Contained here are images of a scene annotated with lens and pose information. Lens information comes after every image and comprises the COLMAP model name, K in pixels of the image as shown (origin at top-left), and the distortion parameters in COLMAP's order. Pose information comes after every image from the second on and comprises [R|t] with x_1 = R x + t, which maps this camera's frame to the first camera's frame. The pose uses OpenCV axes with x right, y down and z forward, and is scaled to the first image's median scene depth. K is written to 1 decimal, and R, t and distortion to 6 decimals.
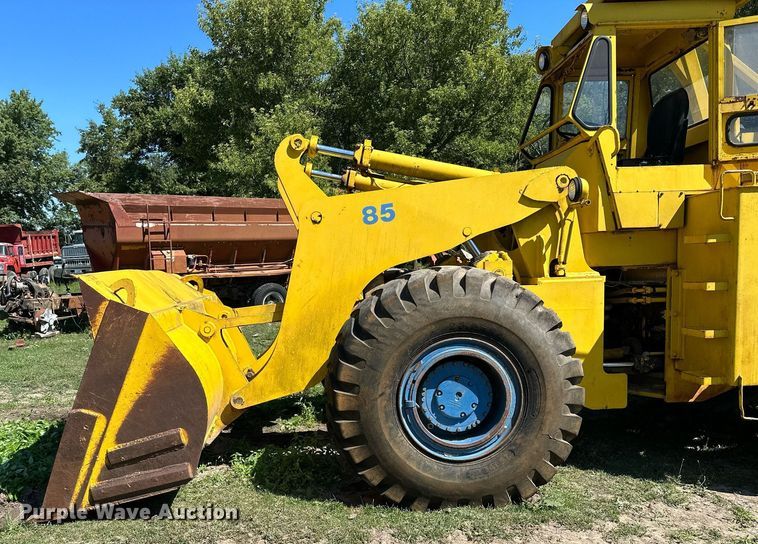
lens RADIAL K [[623.9, 0, 321.2], [0, 623.9, 337.6], [0, 0, 1]] dist [0.116940, -0.130461]
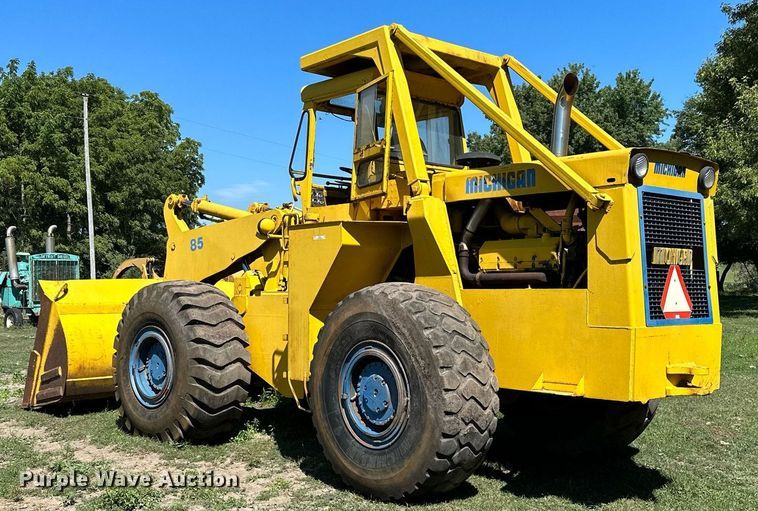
lens RADIAL K [[885.7, 0, 379.0], [0, 885.7, 255.5], [0, 0, 1]] dist [0.128228, -0.037917]
pose [[0.673255, 0.000240, -0.739410, 2.151994], [-0.100580, 0.990735, -0.091260, -0.025584], [0.732538, 0.135811, 0.667041, -0.085888]]
